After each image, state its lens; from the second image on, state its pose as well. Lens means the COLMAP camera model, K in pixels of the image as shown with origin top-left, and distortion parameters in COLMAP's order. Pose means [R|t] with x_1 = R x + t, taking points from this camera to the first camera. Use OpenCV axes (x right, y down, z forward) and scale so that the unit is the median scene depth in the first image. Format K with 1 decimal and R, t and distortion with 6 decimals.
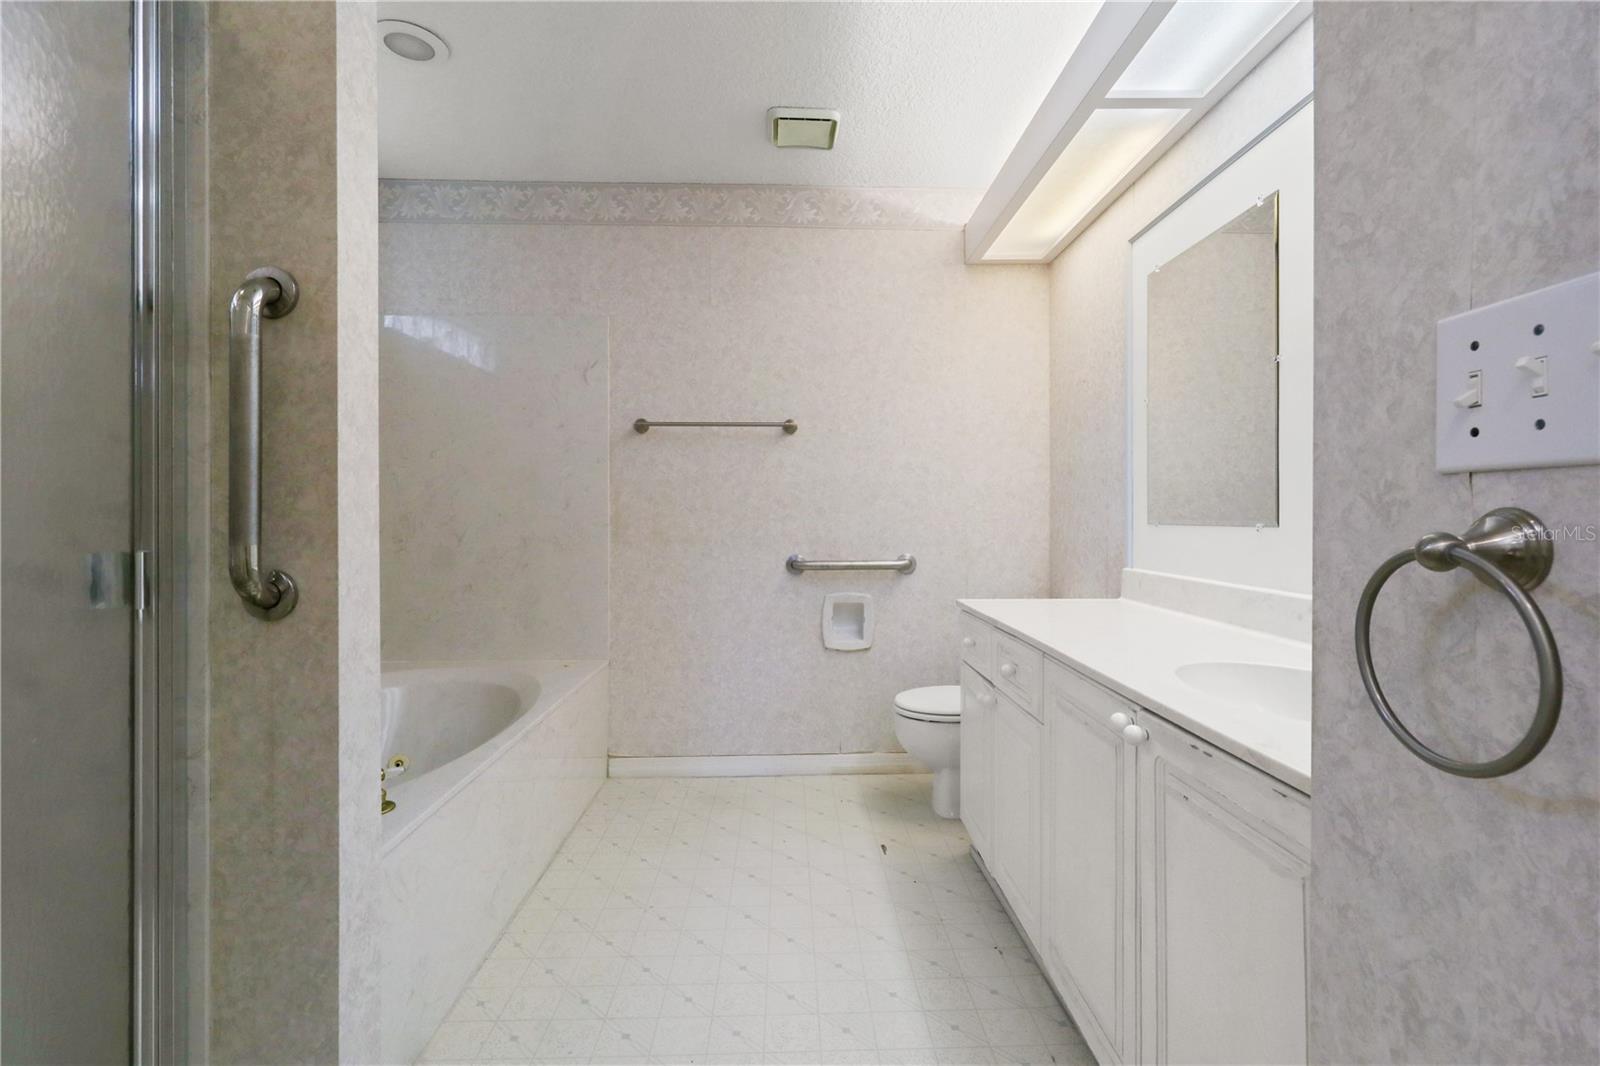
lens RADIAL K [[753.0, 0, 803.5], [0, 753.0, 515.4], [0, 0, 1]] dist [0.002938, -0.000814]
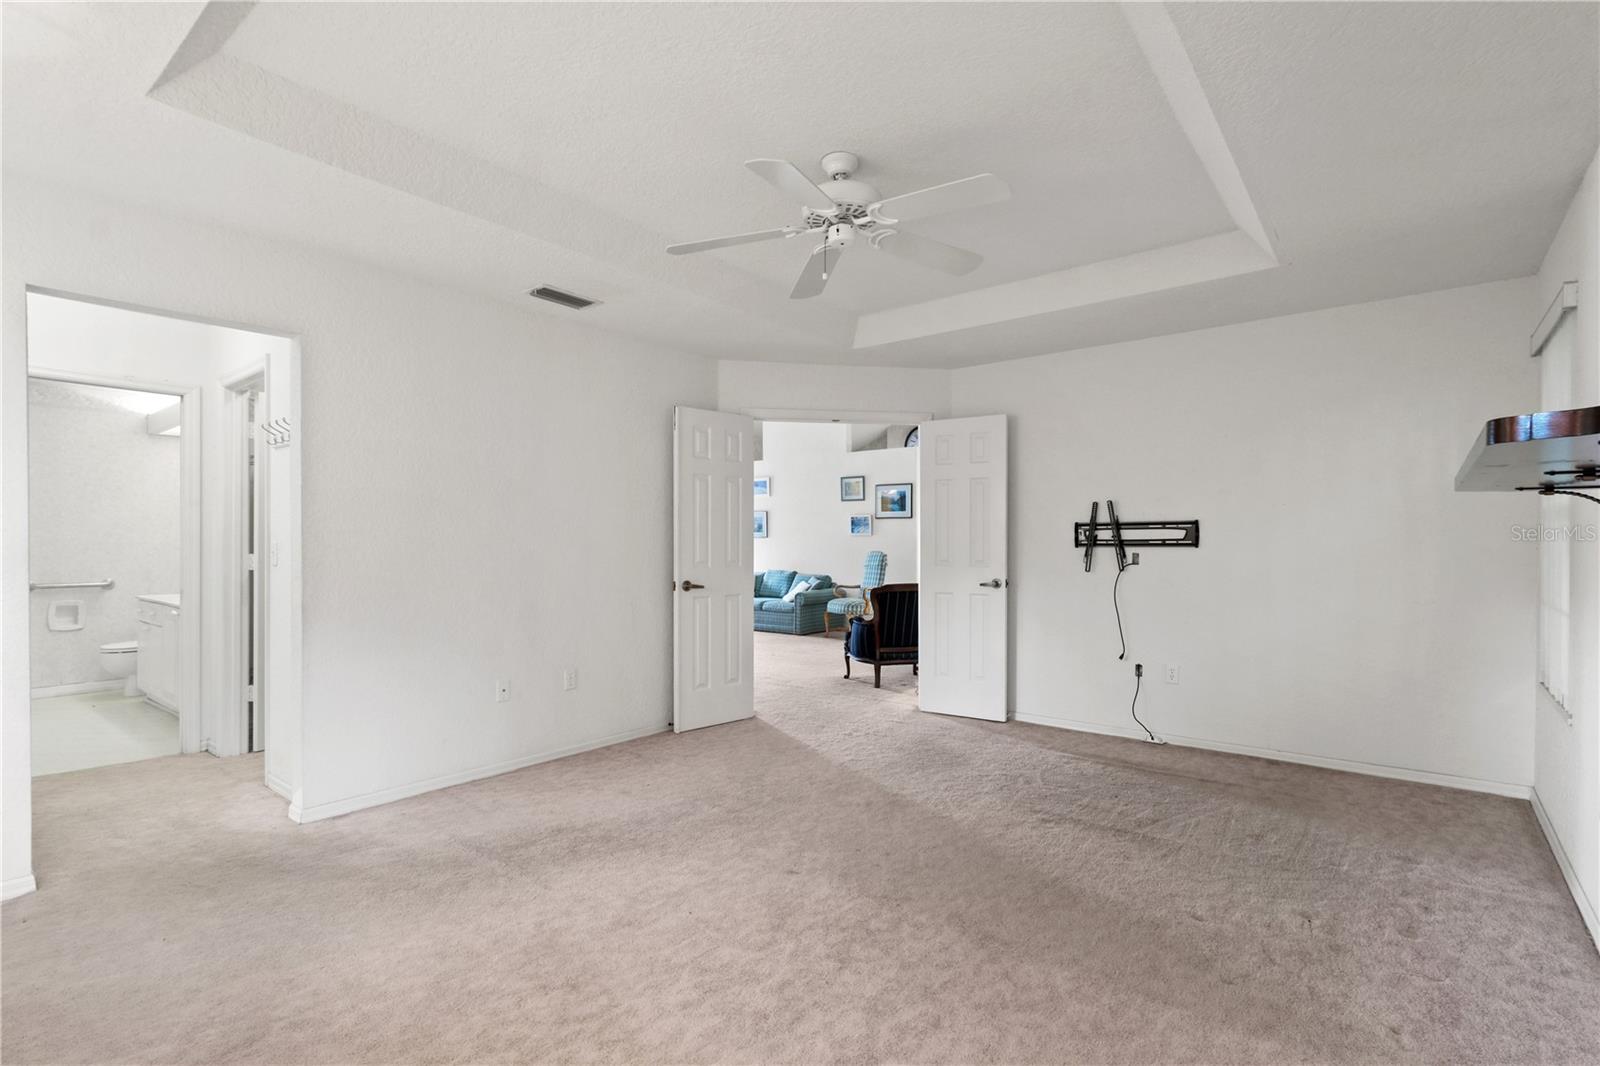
lens RADIAL K [[753.0, 0, 787.3], [0, 753.0, 538.0], [0, 0, 1]] dist [0.002938, -0.000814]
pose [[0.655960, 0.004916, 0.754779, -0.218187], [0.002460, 0.999960, -0.008651, -0.038782], [-0.754791, 0.007532, 0.655922, -1.897609]]
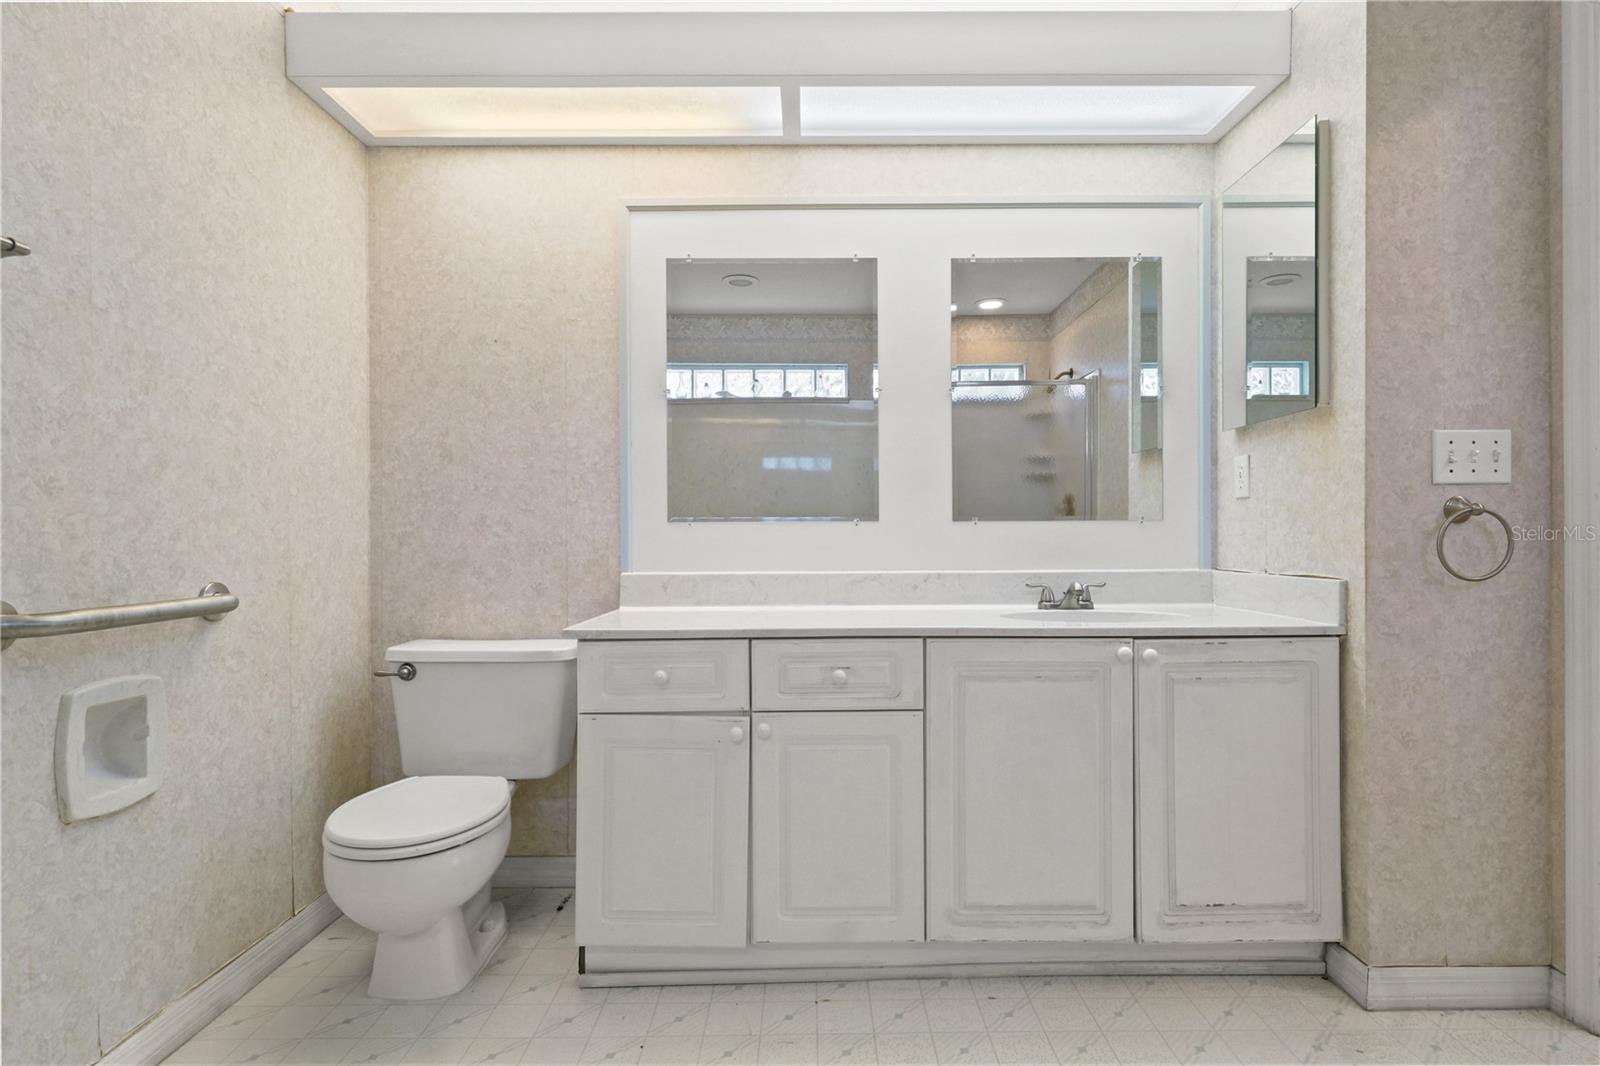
lens RADIAL K [[819.0, 0, 804.3], [0, 819.0, 538.8], [0, 0, 1]] dist [0.001183, 0.000123]
pose [[0.021888, 0.000631, 0.999760, -0.476330], [0.006655, 0.999978, -0.000777, 0.028519], [-0.999738, 0.006670, 0.021884, 0.685629]]
